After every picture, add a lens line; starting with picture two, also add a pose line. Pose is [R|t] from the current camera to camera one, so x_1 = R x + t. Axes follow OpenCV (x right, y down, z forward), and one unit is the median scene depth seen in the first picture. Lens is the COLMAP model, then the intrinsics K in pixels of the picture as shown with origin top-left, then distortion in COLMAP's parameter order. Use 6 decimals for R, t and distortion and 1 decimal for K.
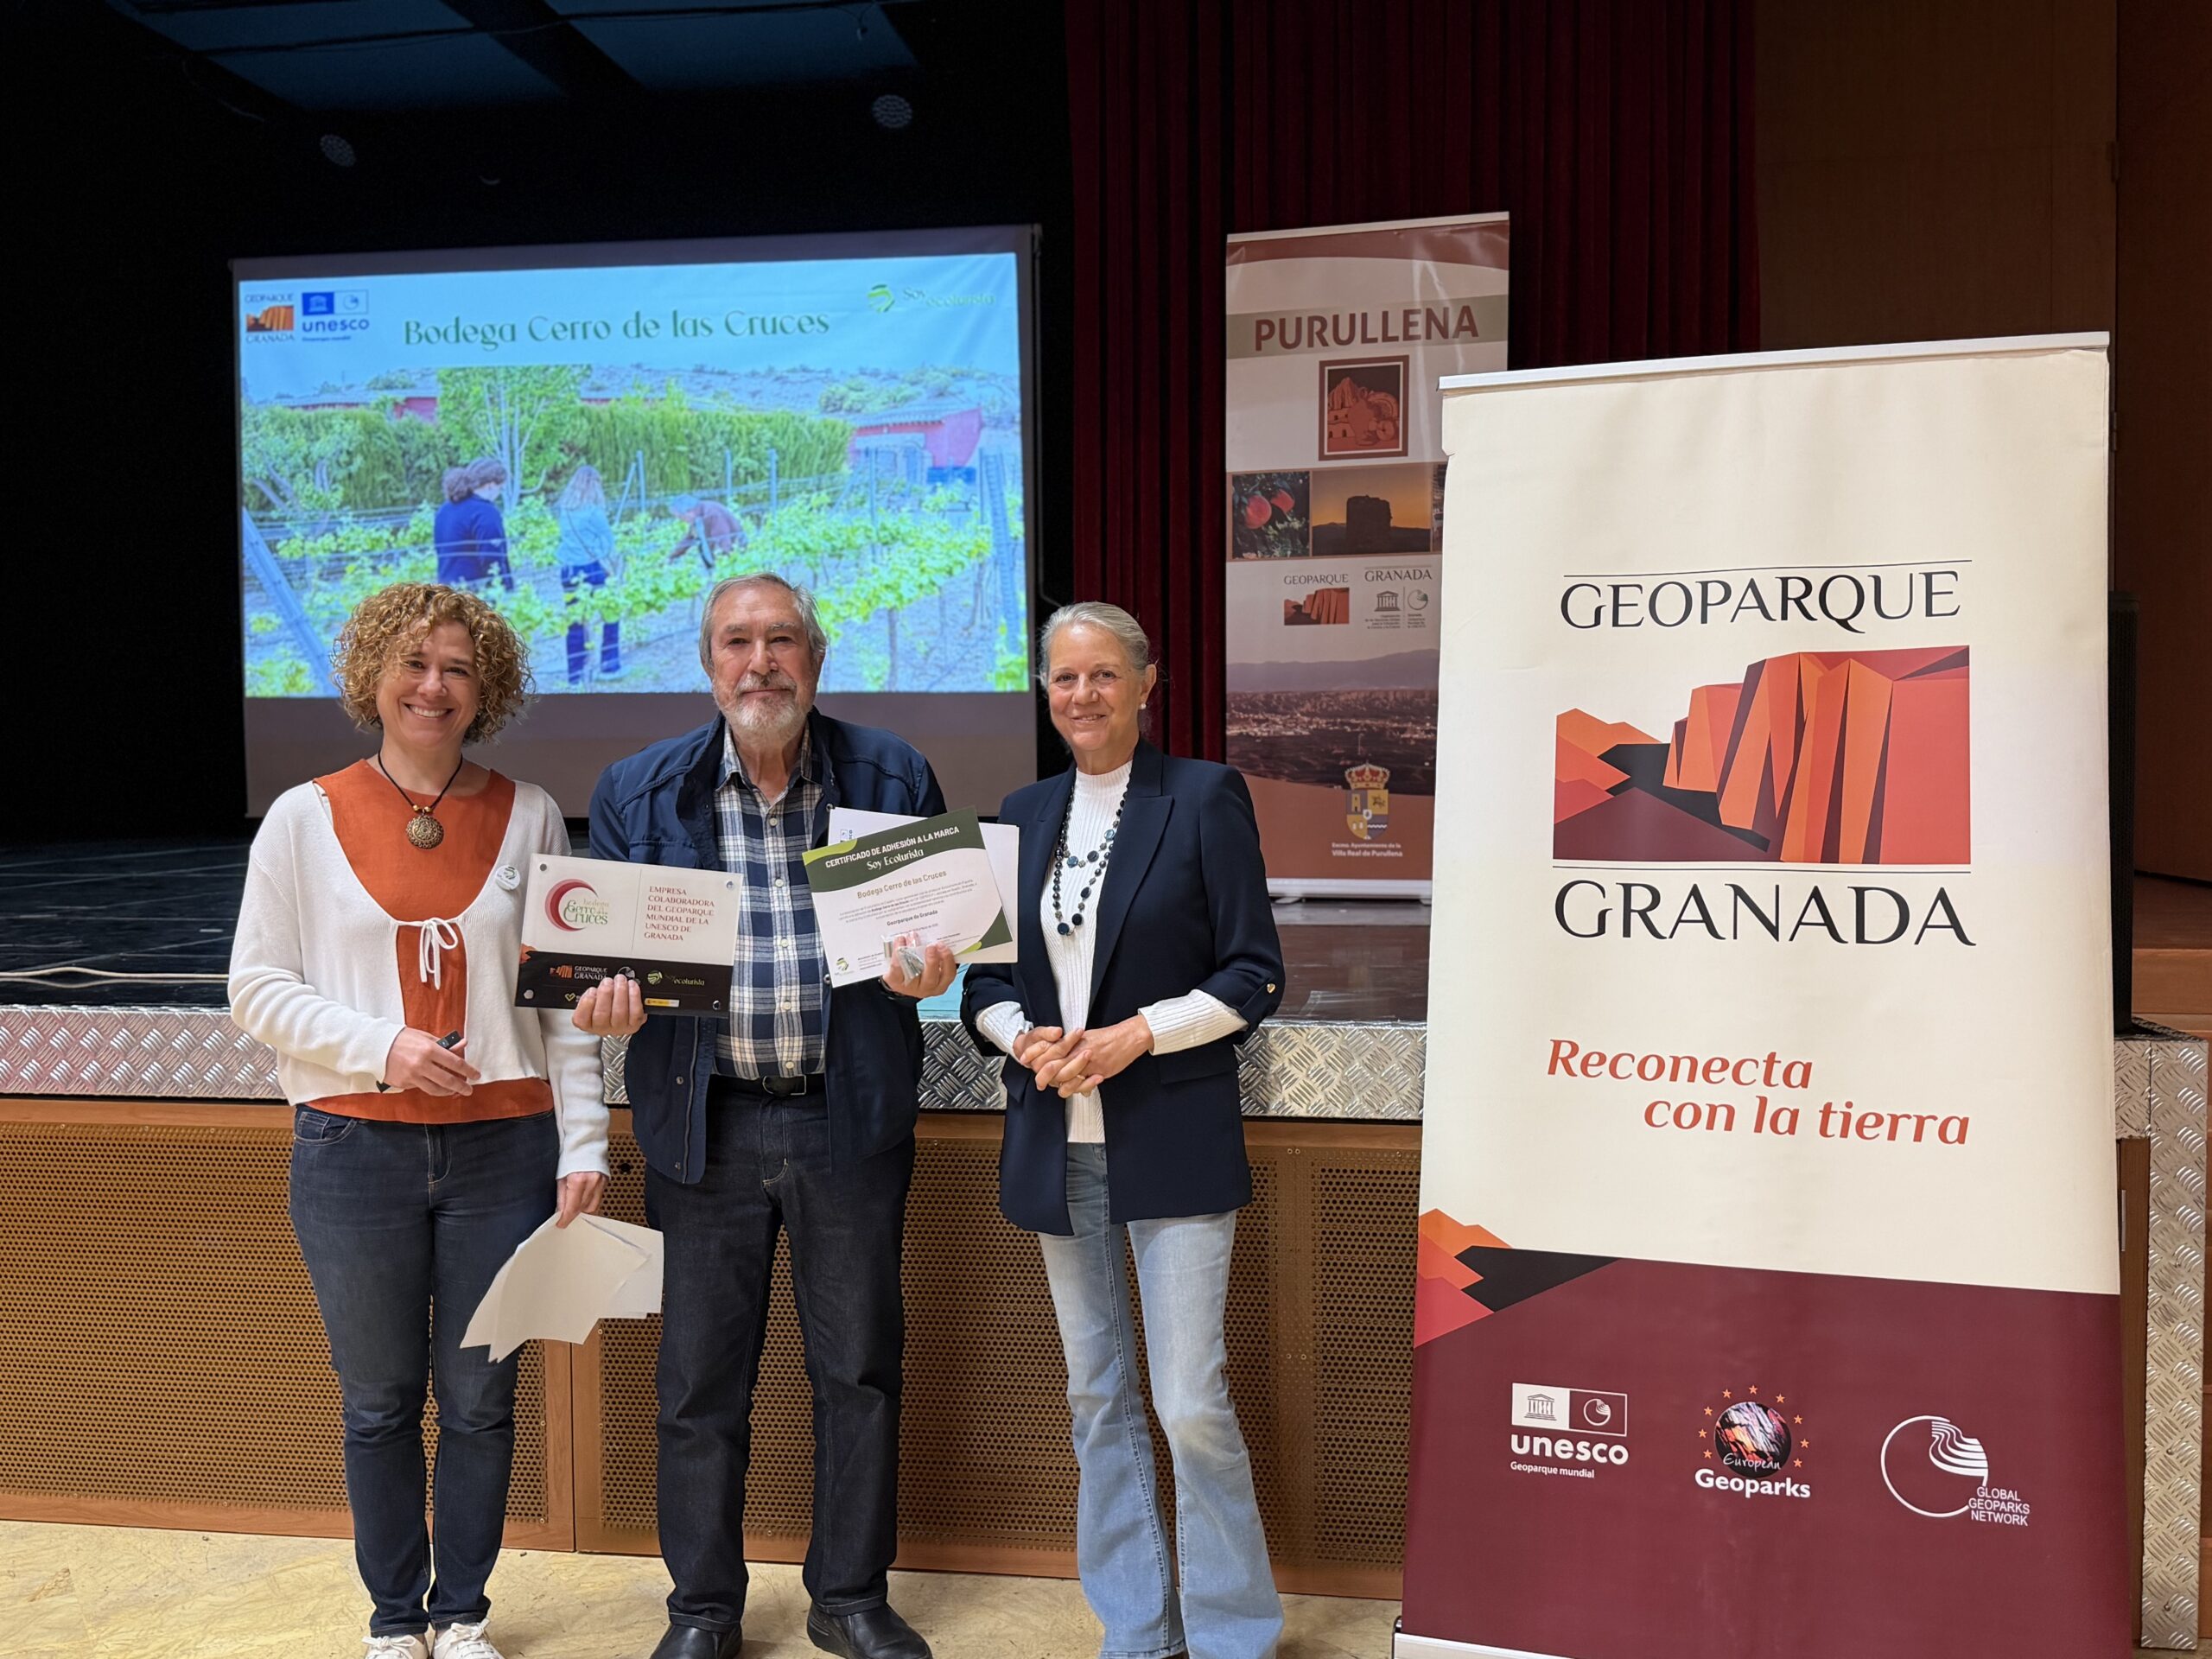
lens RADIAL K [[1941.4, 0, 1100.1], [0, 1941.4, 839.5], [0, 0, 1]] dist [0.133049, -0.271270]
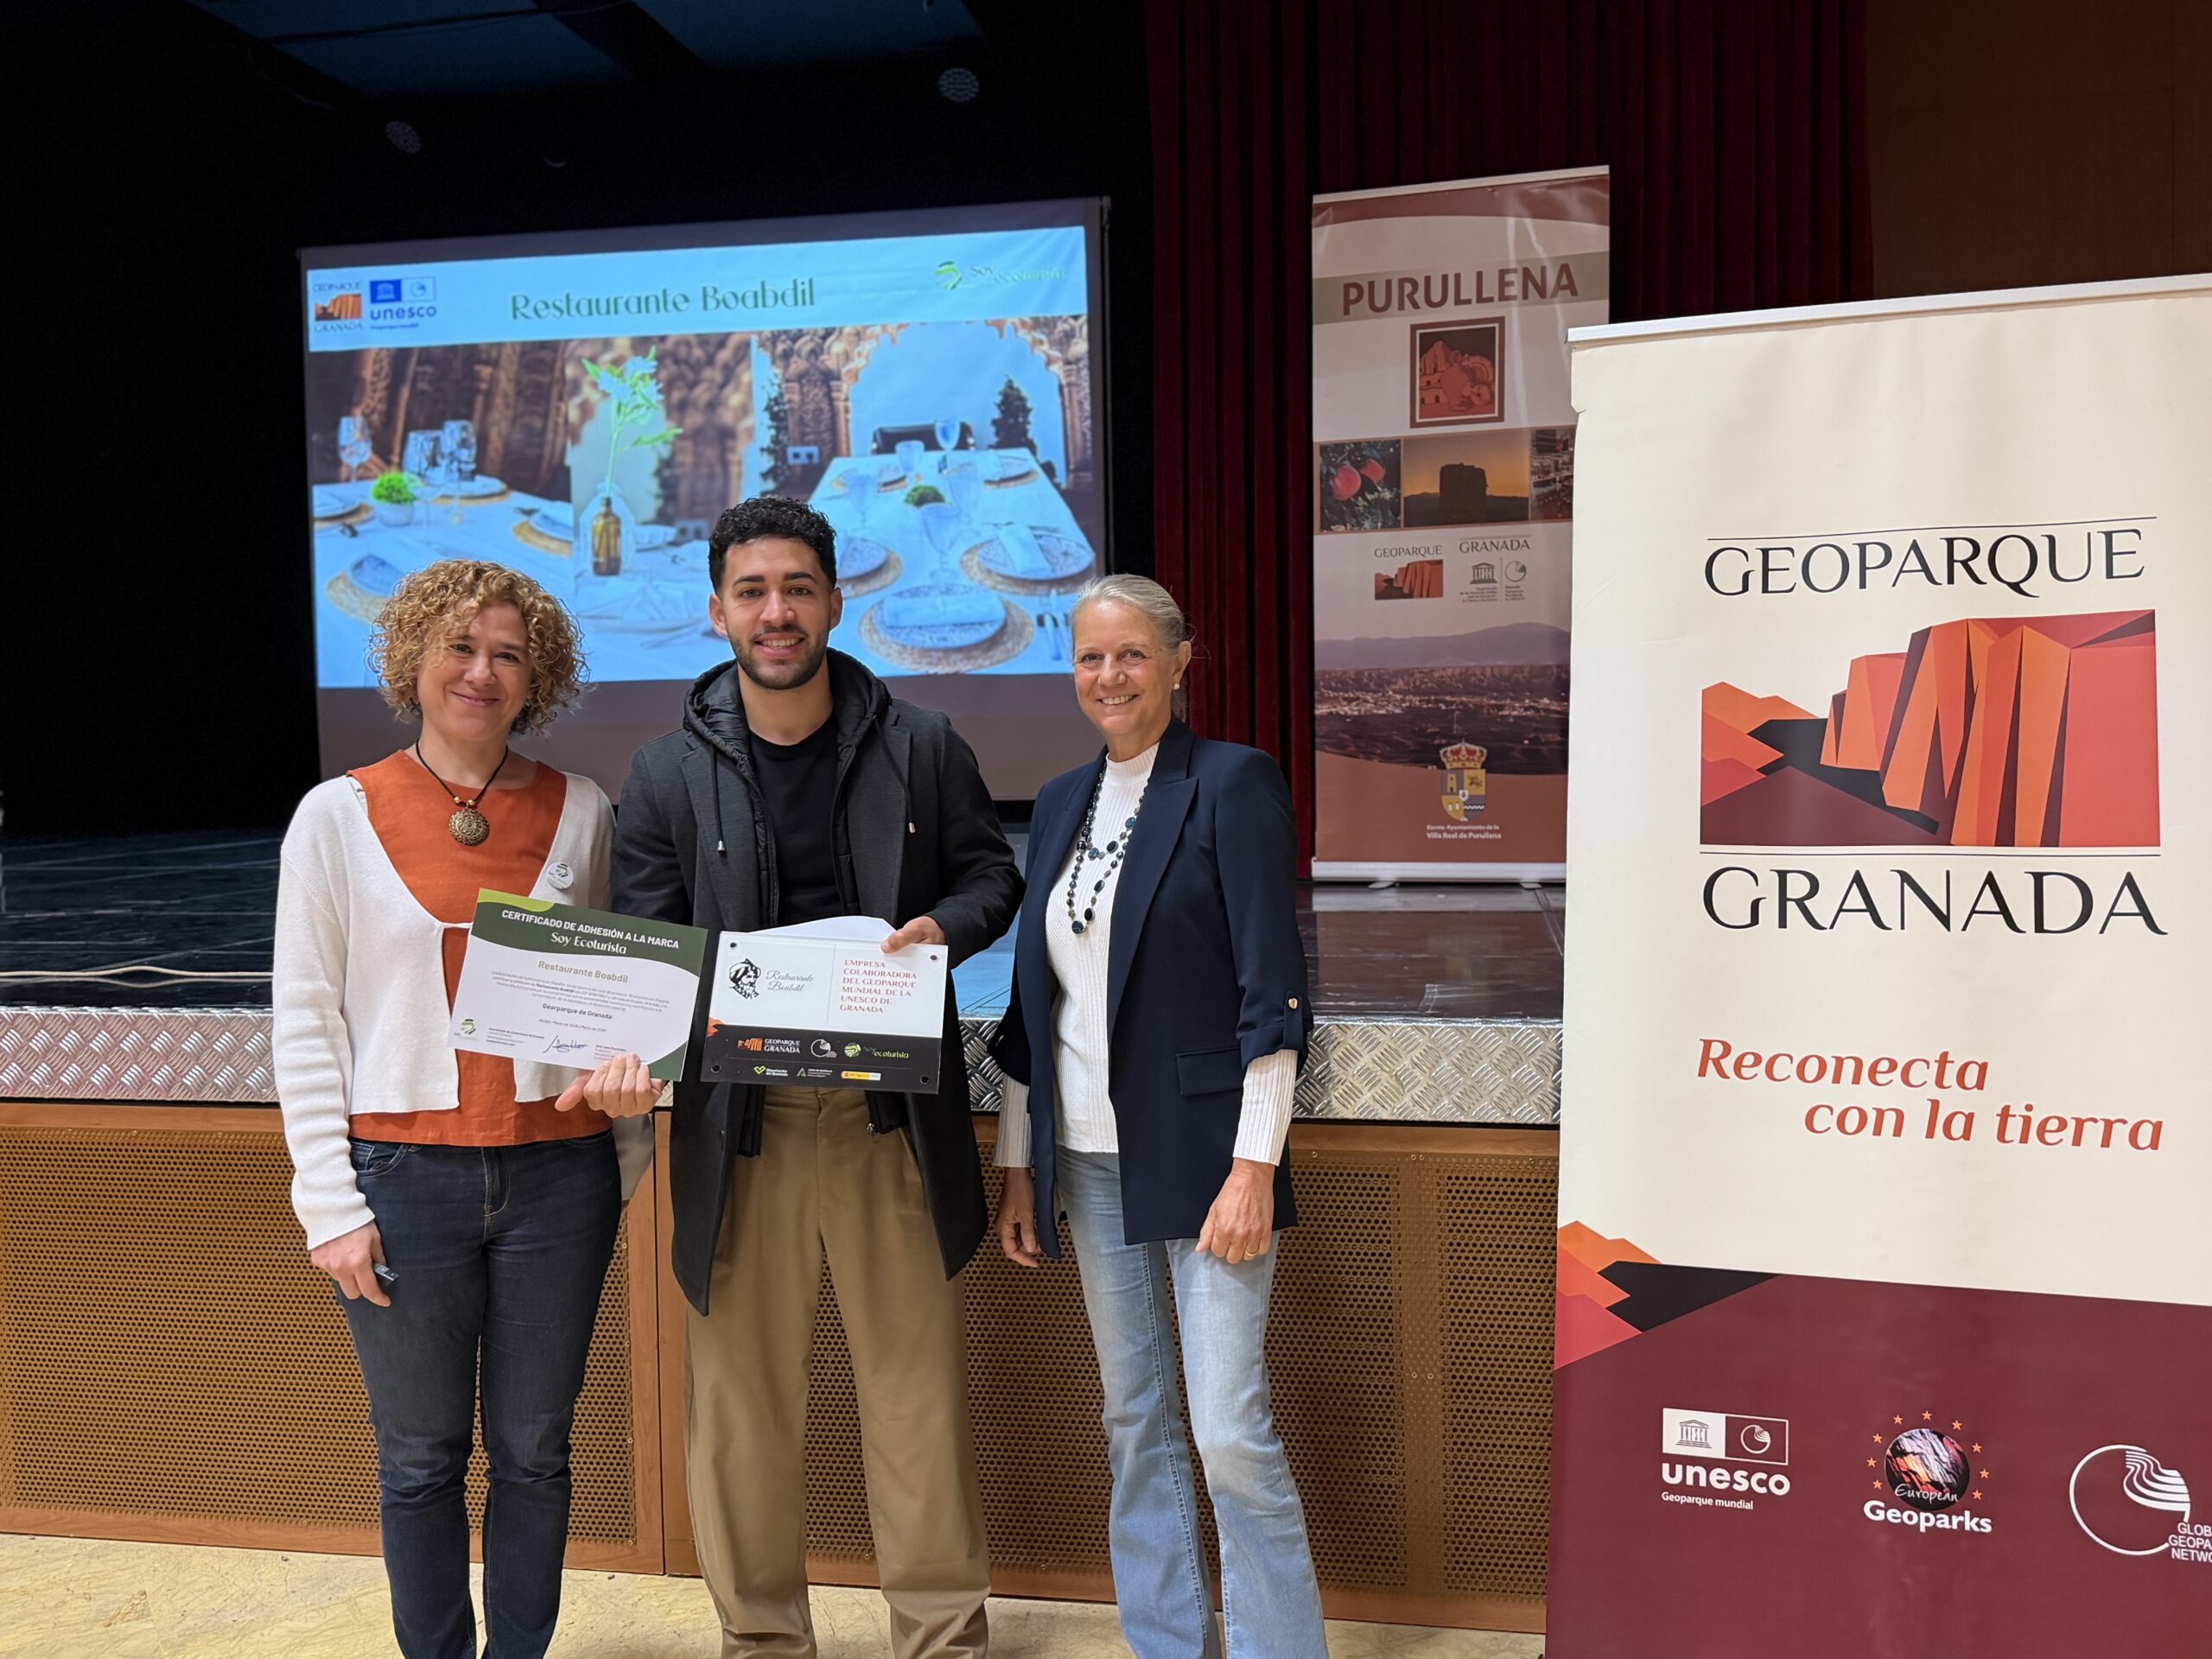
lens RADIAL K [[1946.6, 0, 1096.1], [0, 1946.6, 829.5], [0, 0, 1]] dist [0.116727, -0.224303]
pose [[0.999365, -0.009039, -0.034476, -0.021530], [0.009205, 0.999947, 0.004658, -0.003805], [0.034432, -0.004973, 0.999395, 0.052160]]
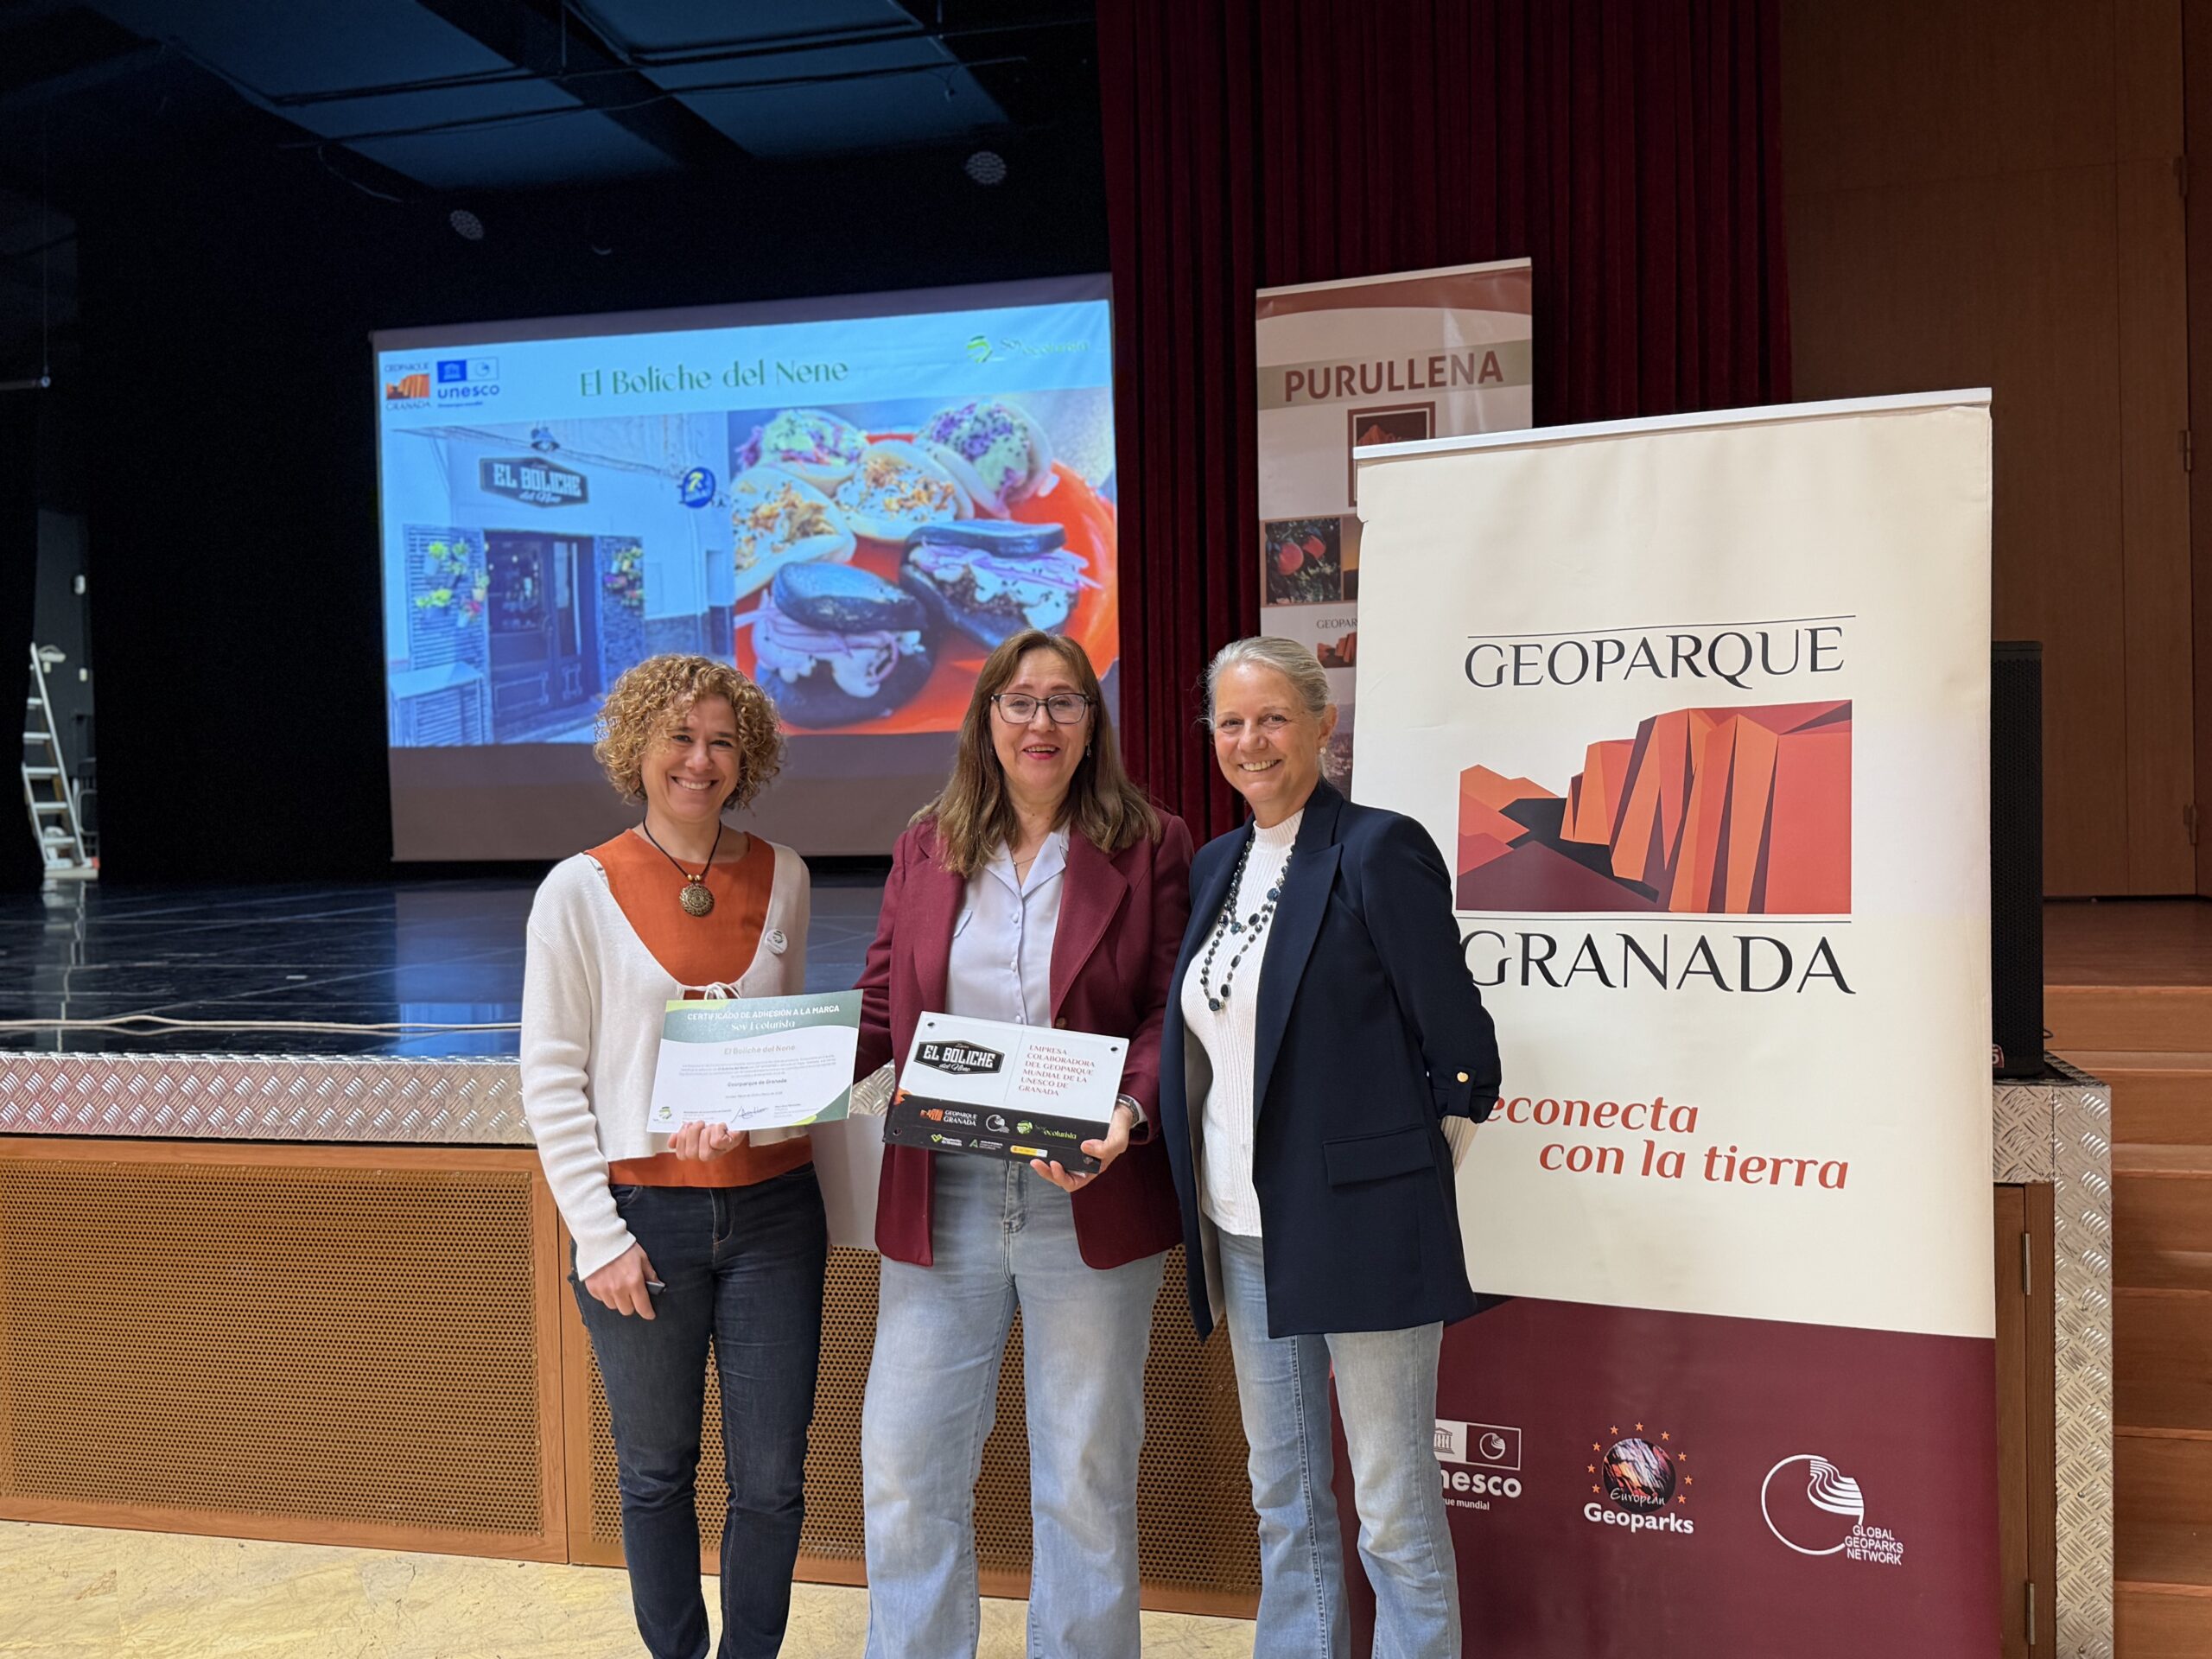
lens RADIAL K [[1932.7, 0, 1087.8], [0, 1932.7, 843.9], [0, 0, 1]] dist [0.159418, -0.323055]
pose [[0.995962, -0.012683, -0.088873, 0.121884], [0.011727, 0.999868, -0.011273, -0.015048], [0.089005, 0.010186, 0.995979, -0.045928]]
